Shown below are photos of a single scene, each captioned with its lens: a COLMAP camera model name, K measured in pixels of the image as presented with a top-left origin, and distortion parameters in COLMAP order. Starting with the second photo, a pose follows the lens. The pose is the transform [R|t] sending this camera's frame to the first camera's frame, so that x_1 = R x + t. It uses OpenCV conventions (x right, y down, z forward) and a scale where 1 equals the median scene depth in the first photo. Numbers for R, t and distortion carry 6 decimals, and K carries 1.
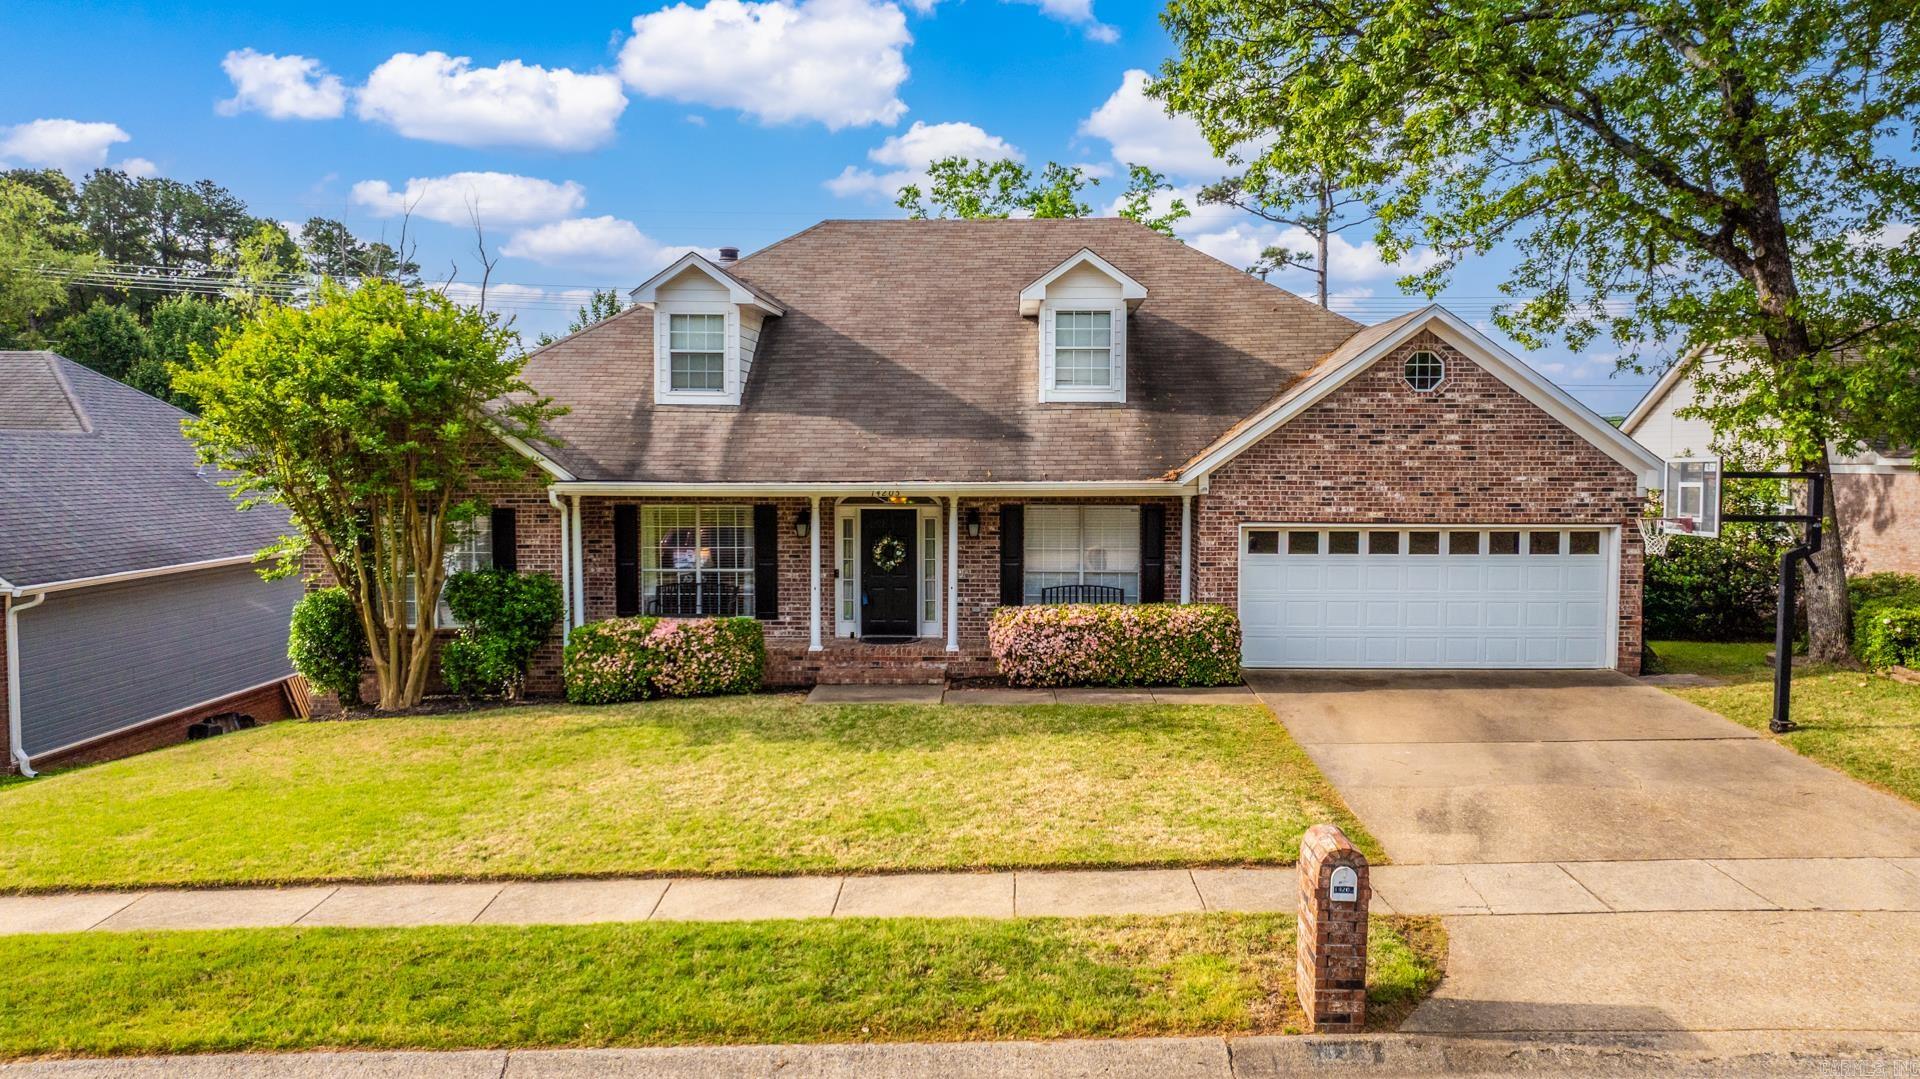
lens RADIAL K [[1372.4, 0, 960.0], [0, 1372.4, 539.5], [0, 0, 1]] dist [-0.021884, -0.002440]
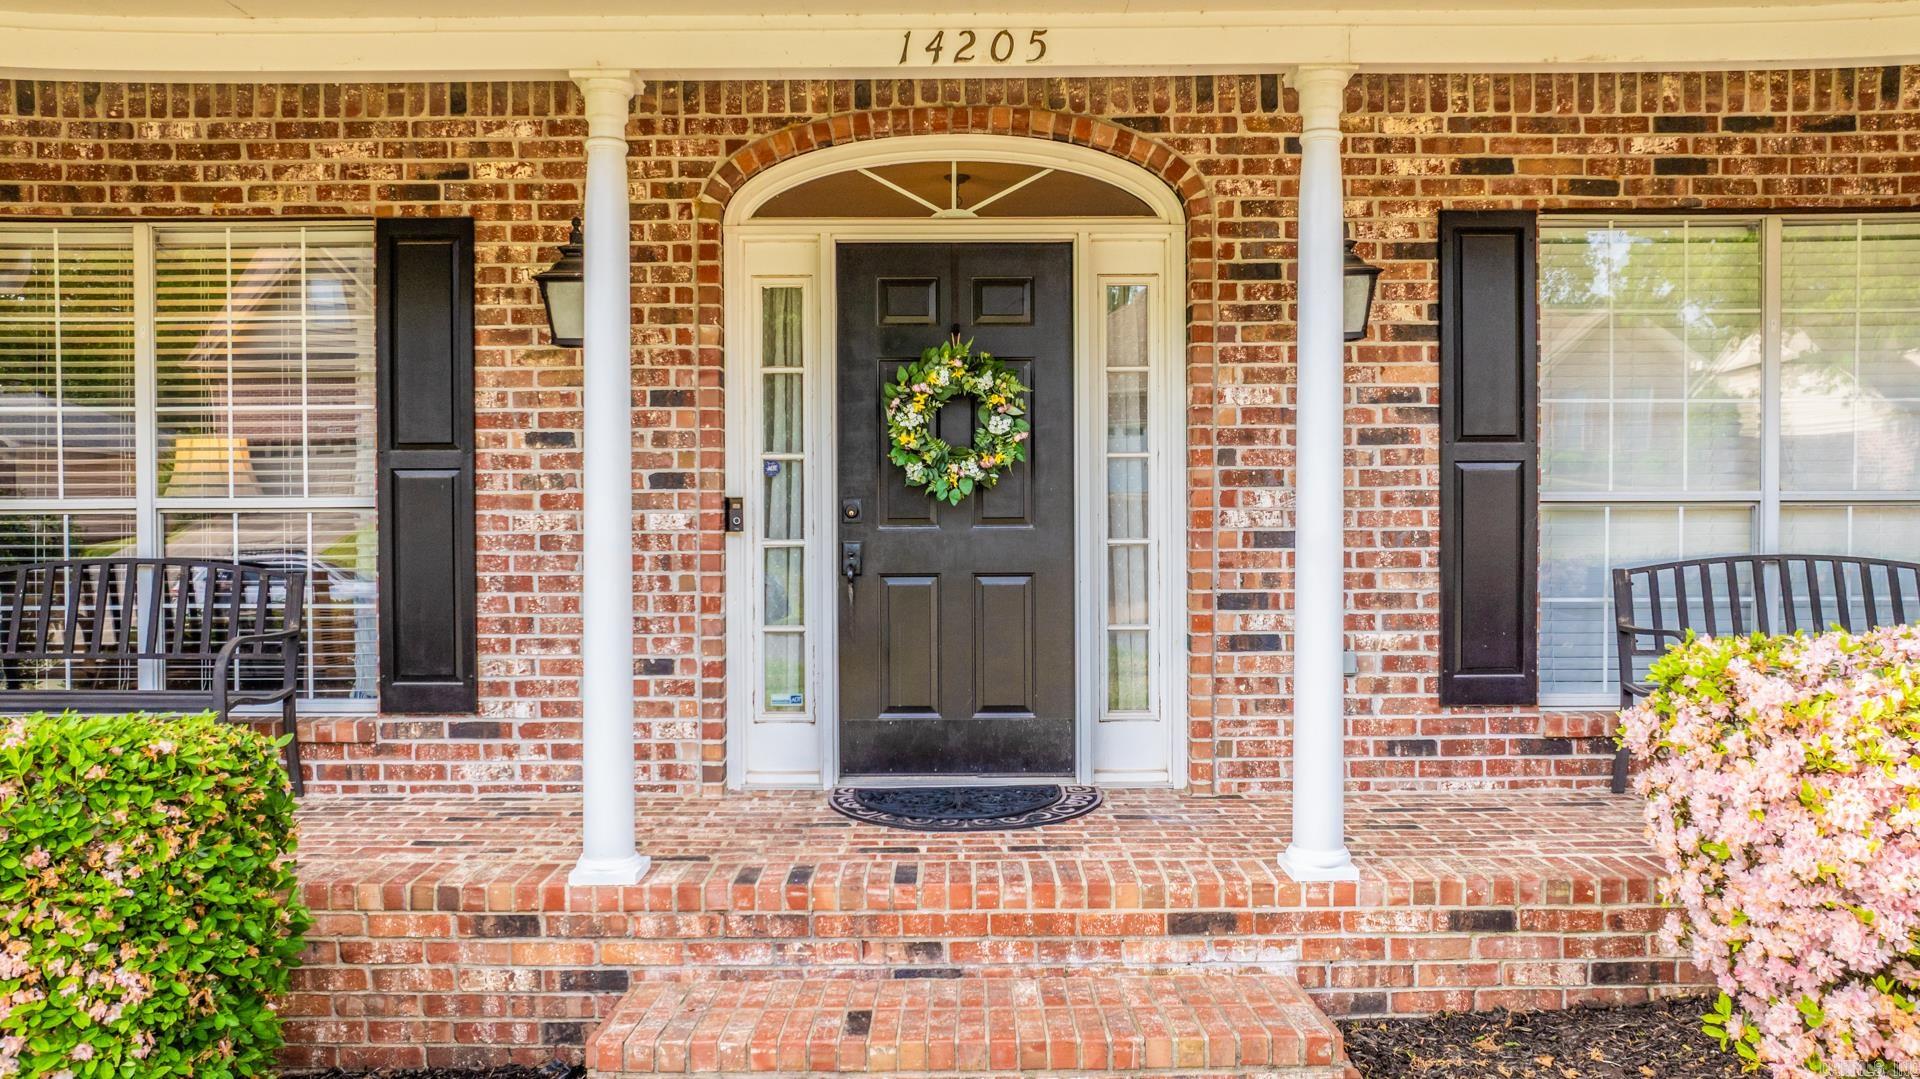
lens RADIAL K [[1346.4, 0, 960.0], [0, 1346.4, 539.5], [0, 0, 1]] dist [-0.021078, -0.001863]
pose [[0.999523, -0.005543, 0.030370, -0.062973], [0.007072, 0.998700, -0.050472, 0.044158], [-0.030051, 0.050662, 0.998264, 0.831669]]
